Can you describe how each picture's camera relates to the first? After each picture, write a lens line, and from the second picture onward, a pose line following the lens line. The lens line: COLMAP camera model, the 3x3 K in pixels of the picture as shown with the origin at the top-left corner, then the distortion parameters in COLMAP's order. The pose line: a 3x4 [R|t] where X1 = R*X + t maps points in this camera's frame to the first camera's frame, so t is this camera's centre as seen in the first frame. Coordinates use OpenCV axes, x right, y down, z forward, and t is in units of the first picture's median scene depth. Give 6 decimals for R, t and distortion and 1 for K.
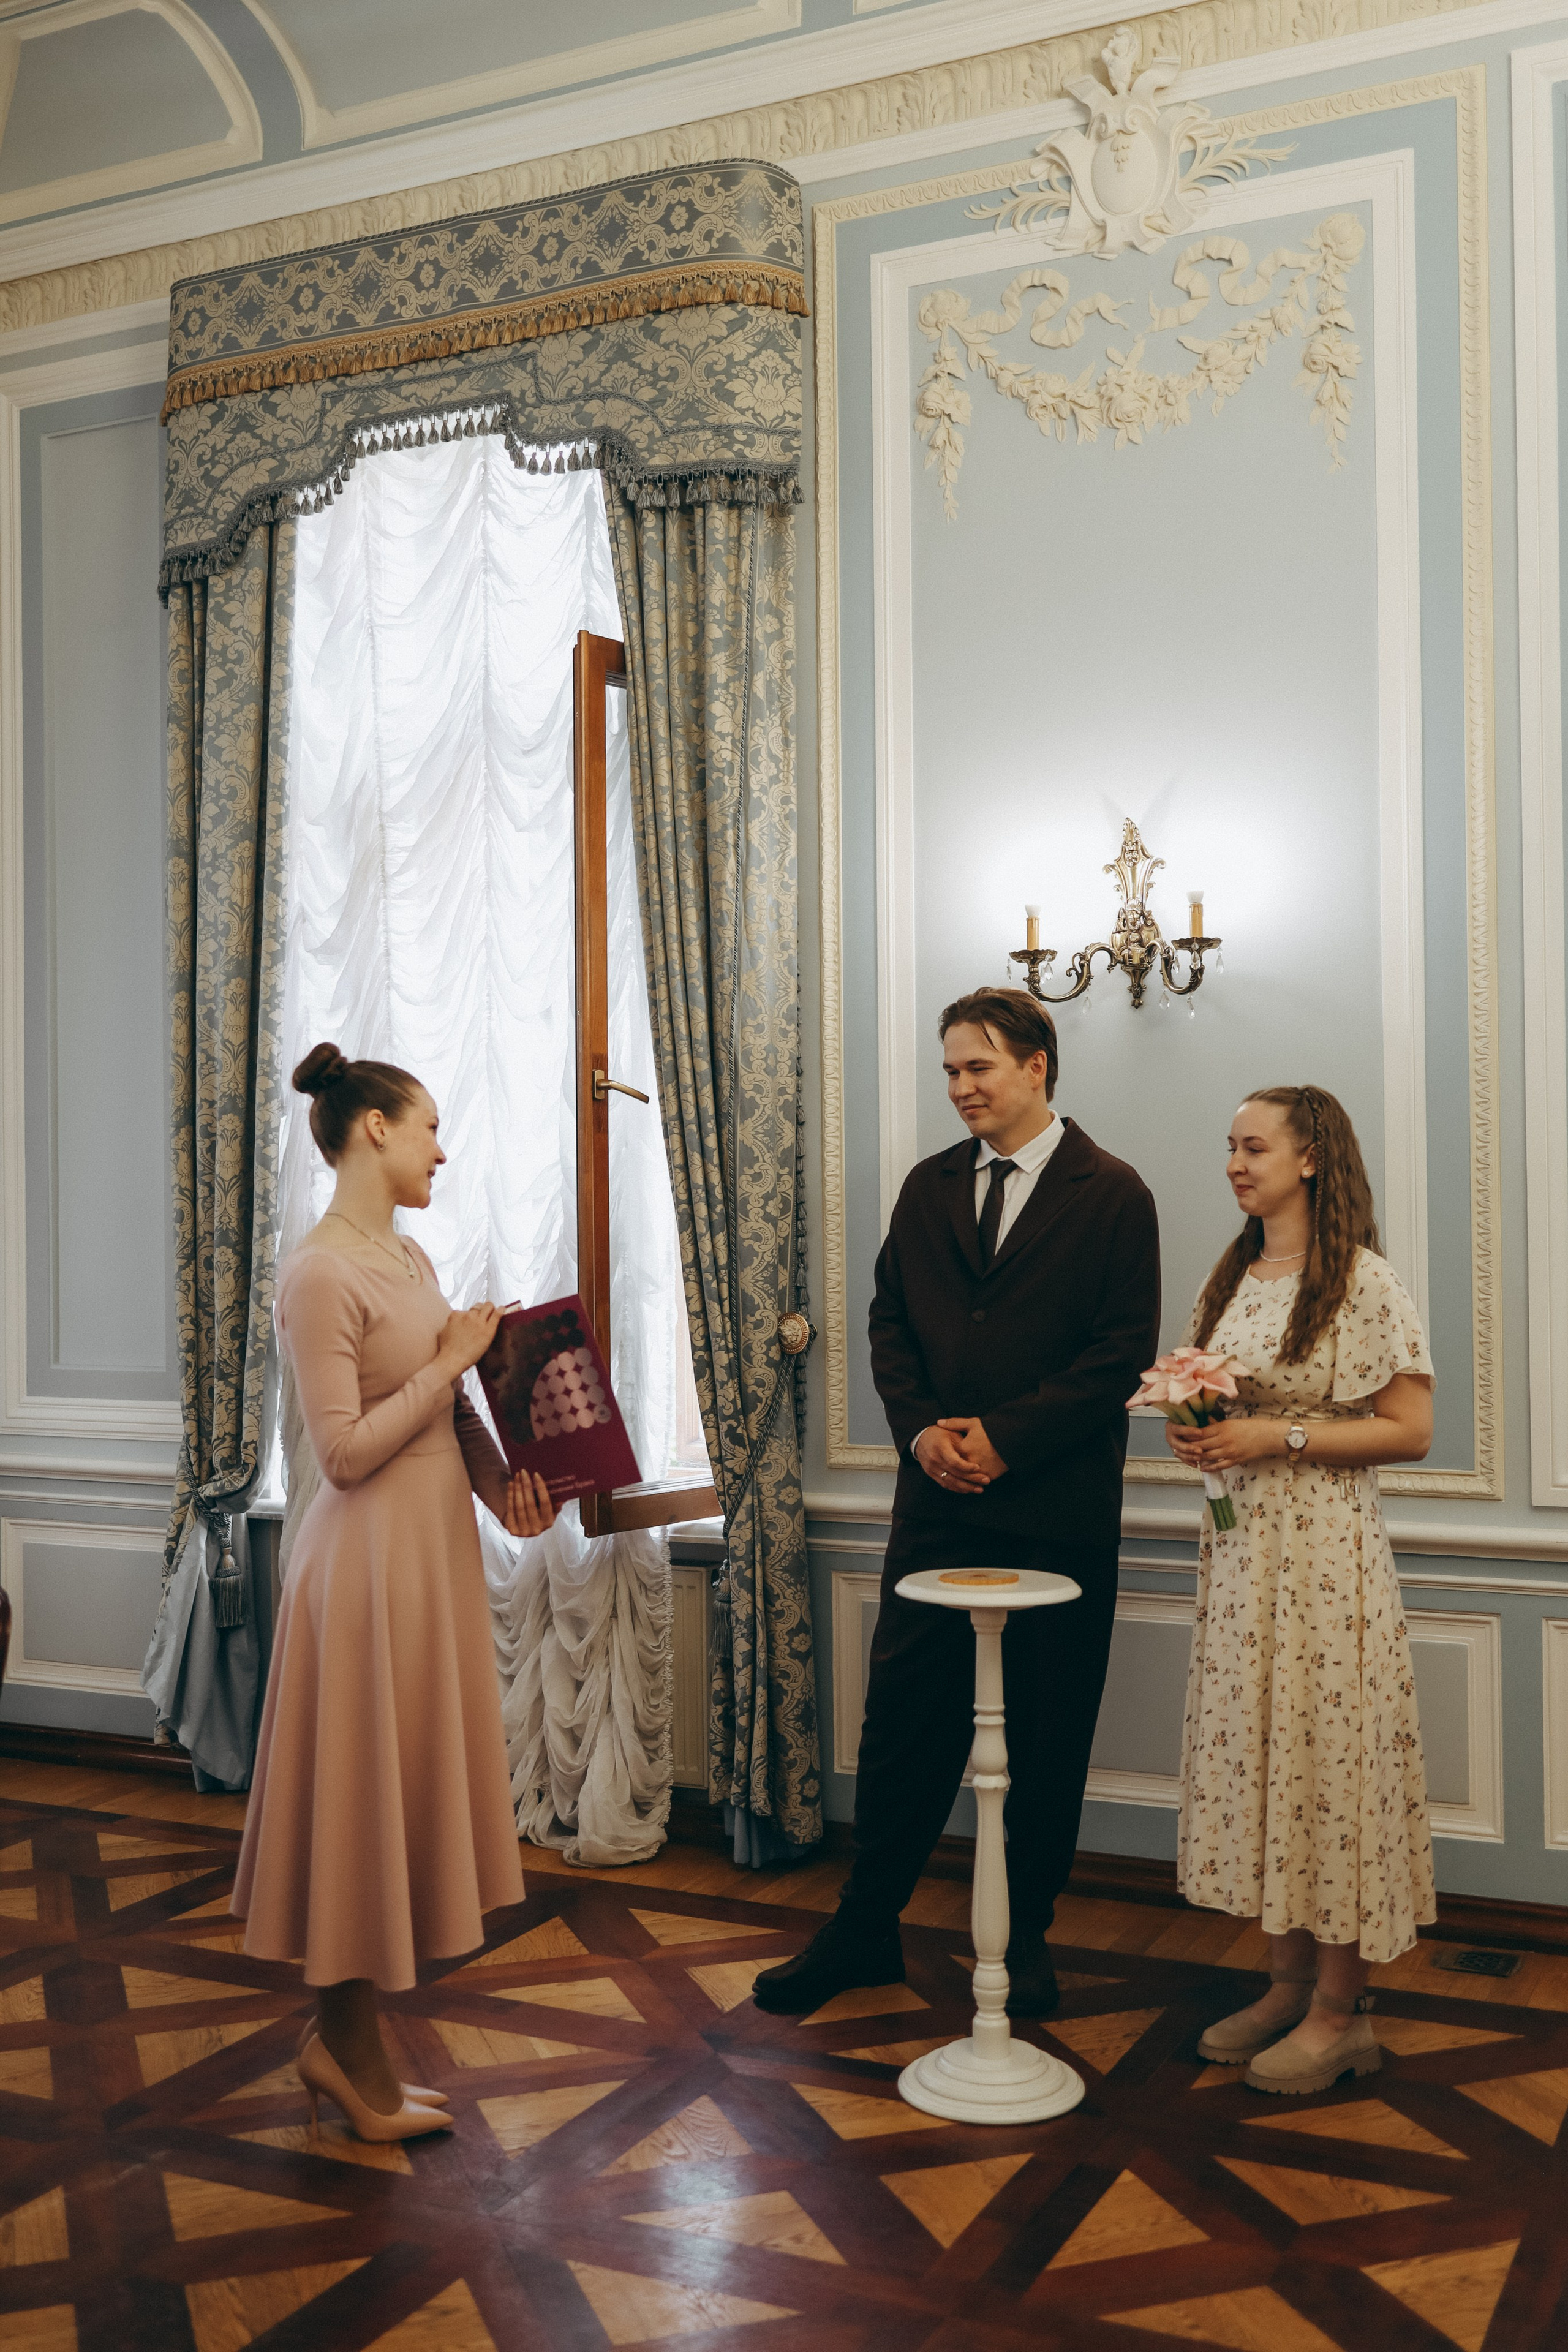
lens RADIAL K [[2361.7, 0, 771.1], [0, 2361.7, 1171.8], [0, 0, 1]] dist [0.006014, 0.000000]
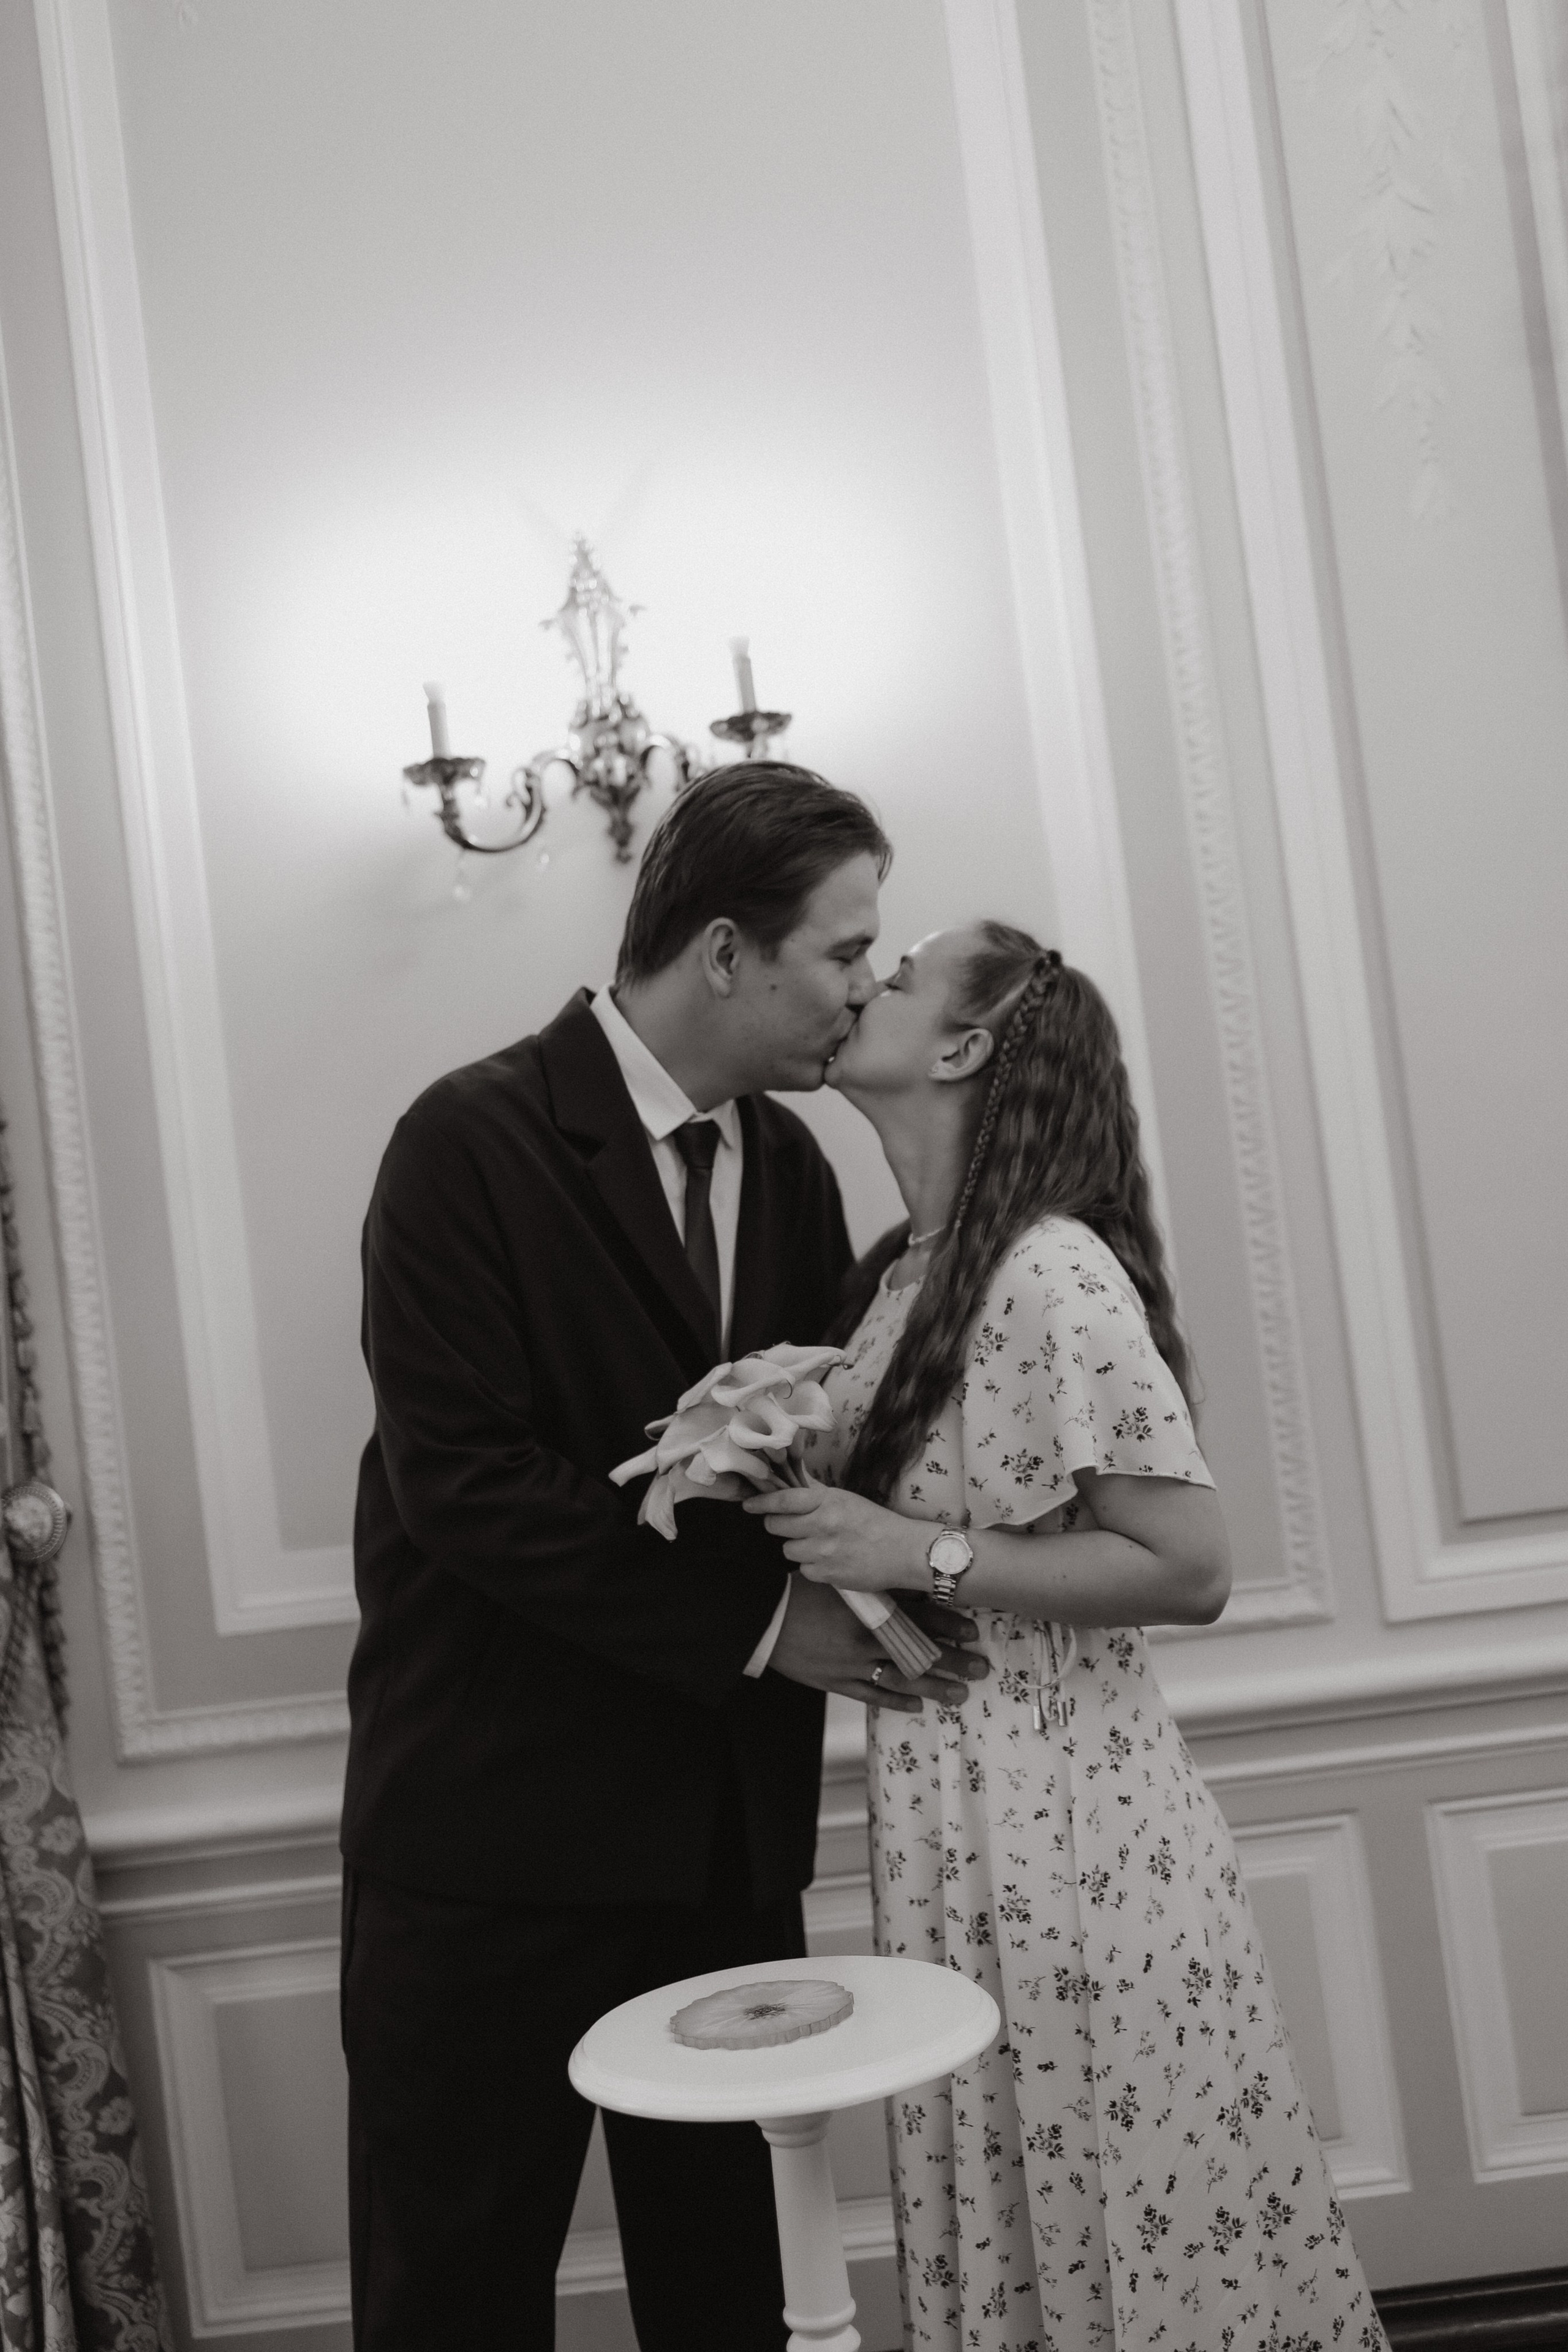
lens RADIAL K [[2361.7, 0, 767.3], [0, 2361.7, 1195.2], [0, 0, 1]] dist [0.006014, 0.000000]
pose [[0.897131, -0.088170, 0.432876, -0.065401], [0.109216, 0.993730, -0.023941, 0.026709], [-0.428050, 0.068755, 0.901136, 0.457742]]
